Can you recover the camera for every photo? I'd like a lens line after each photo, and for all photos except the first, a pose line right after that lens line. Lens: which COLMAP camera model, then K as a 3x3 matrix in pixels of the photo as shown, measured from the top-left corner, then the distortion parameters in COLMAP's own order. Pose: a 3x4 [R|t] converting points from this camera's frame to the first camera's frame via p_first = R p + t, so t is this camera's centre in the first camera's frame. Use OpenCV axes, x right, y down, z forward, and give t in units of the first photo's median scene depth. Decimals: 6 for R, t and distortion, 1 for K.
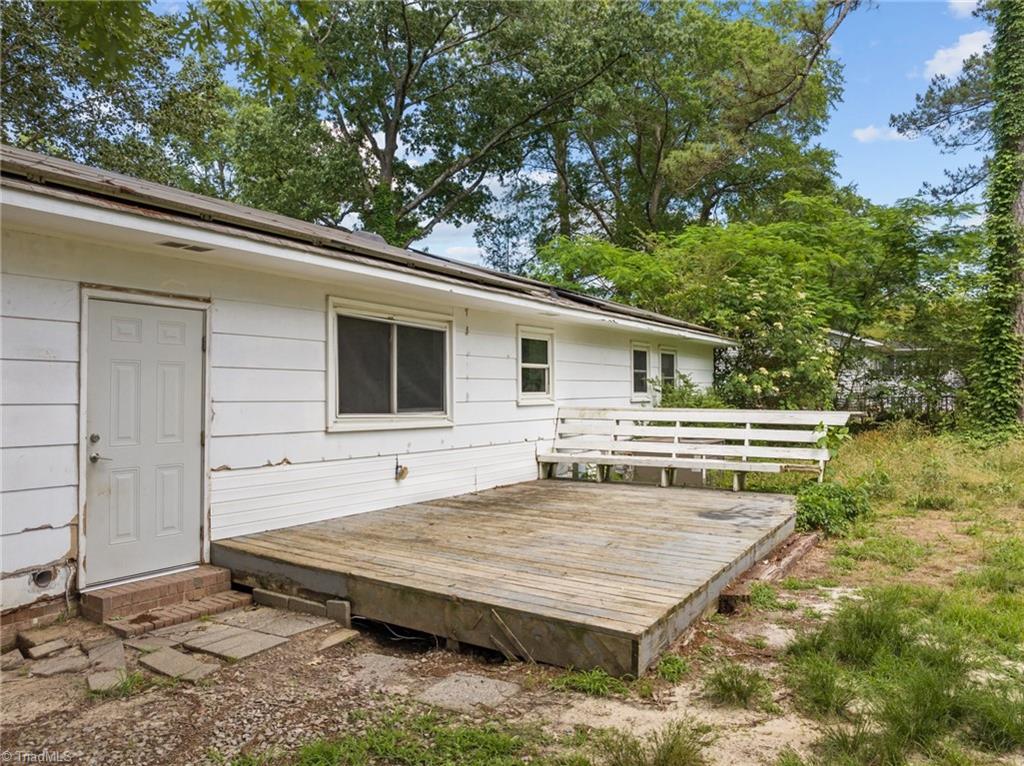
lens RADIAL K [[729.6, 0, 516.8], [0, 729.6, 383.3], [0, 0, 1]] dist [-0.054761, 0.013700]
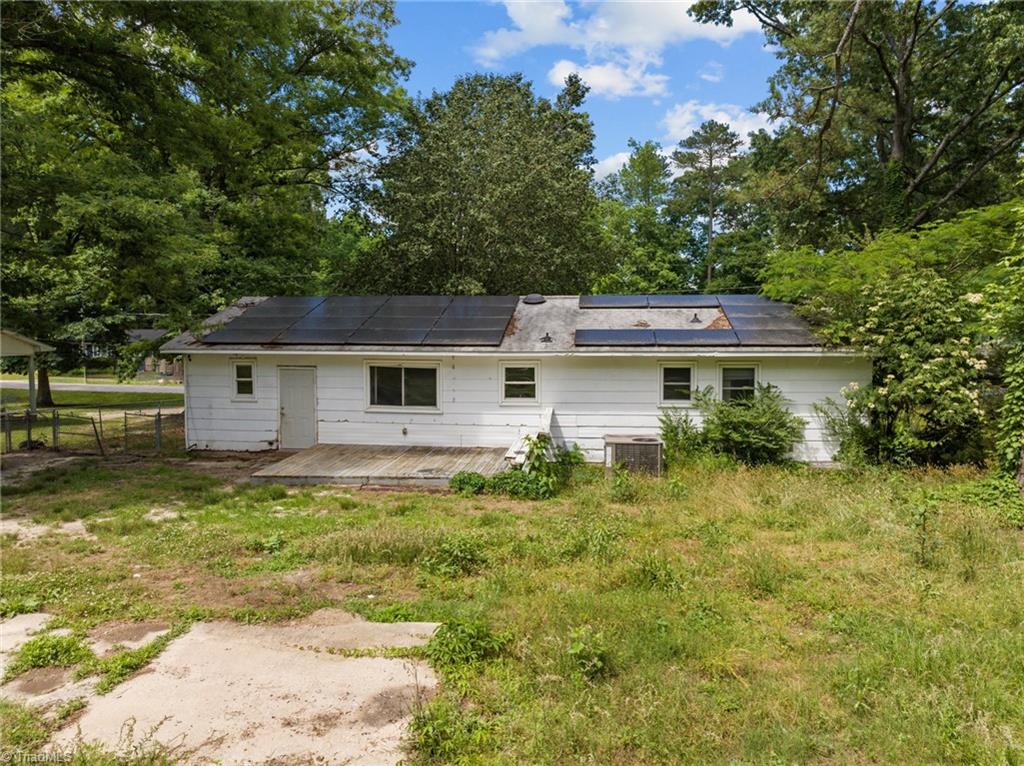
lens RADIAL K [[729.6, 0, 513.7], [0, 729.6, 381.5], [0, 0, 1]] dist [-0.054761, 0.013700]
pose [[0.423157, 0.058334, -0.904176, 1.828031], [0.010792, 0.997530, 0.069408, -0.170707], [0.905992, -0.039128, 0.421483, 0.299415]]
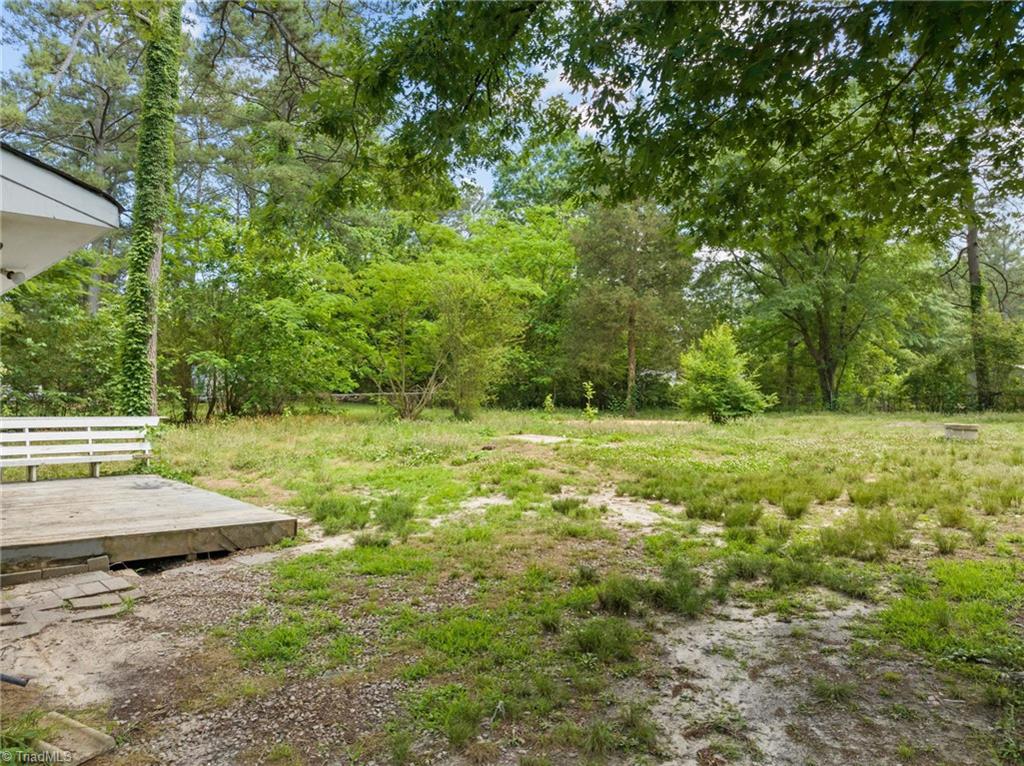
lens RADIAL K [[729.6, 0, 513.3], [0, 729.6, 385.4], [0, 0, 1]] dist [-0.054761, 0.013700]
pose [[0.237309, 0.014426, 0.971327, -1.410937], [-0.018913, 0.999769, -0.010228, -0.041482], [-0.971250, -0.015943, 0.237527, -0.131189]]
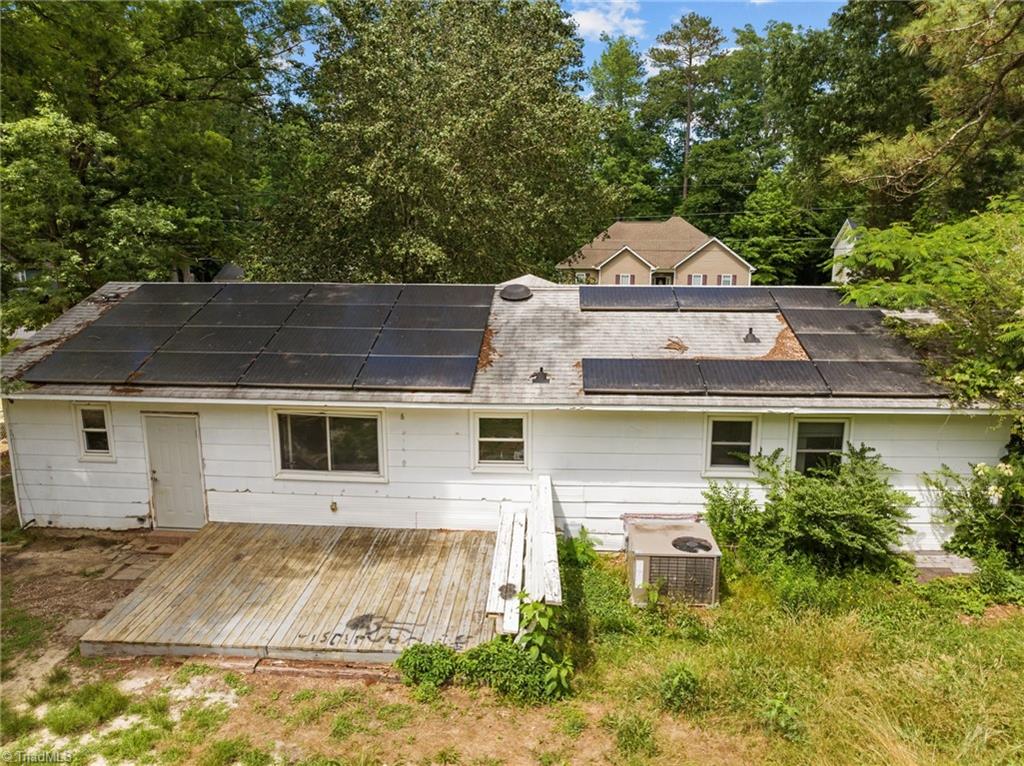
lens RADIAL K [[729.6, 0, 514.9], [0, 729.6, 381.2], [0, 0, 1]] dist [-0.054761, 0.013700]
pose [[0.475839, 0.174985, -0.861950, 1.194170], [0.010742, 0.978780, 0.204633, -0.413772], [0.879467, -0.106632, 0.463862, 0.560716]]
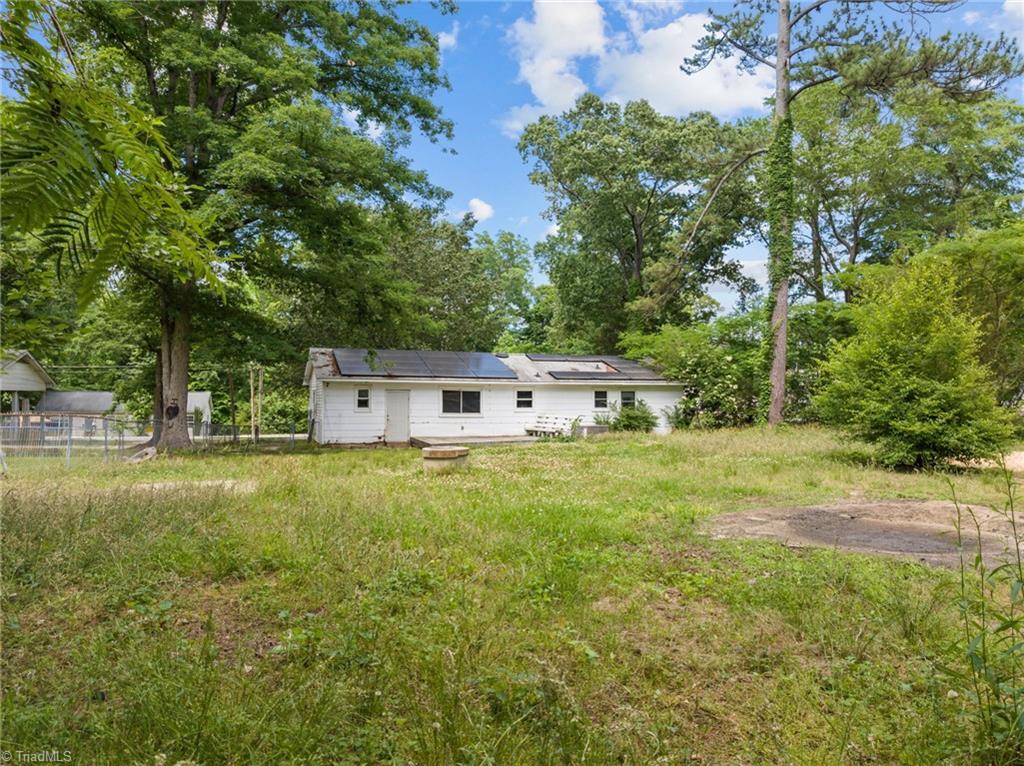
lens RADIAL K [[729.6, 0, 514.9], [0, 729.6, 380.1], [0, 0, 1]] dist [-0.054761, 0.013700]
pose [[0.786549, -0.018716, -0.617245, 2.257160], [0.006391, 0.999734, -0.022169, -0.043916], [0.617495, 0.013492, 0.786459, -1.761572]]
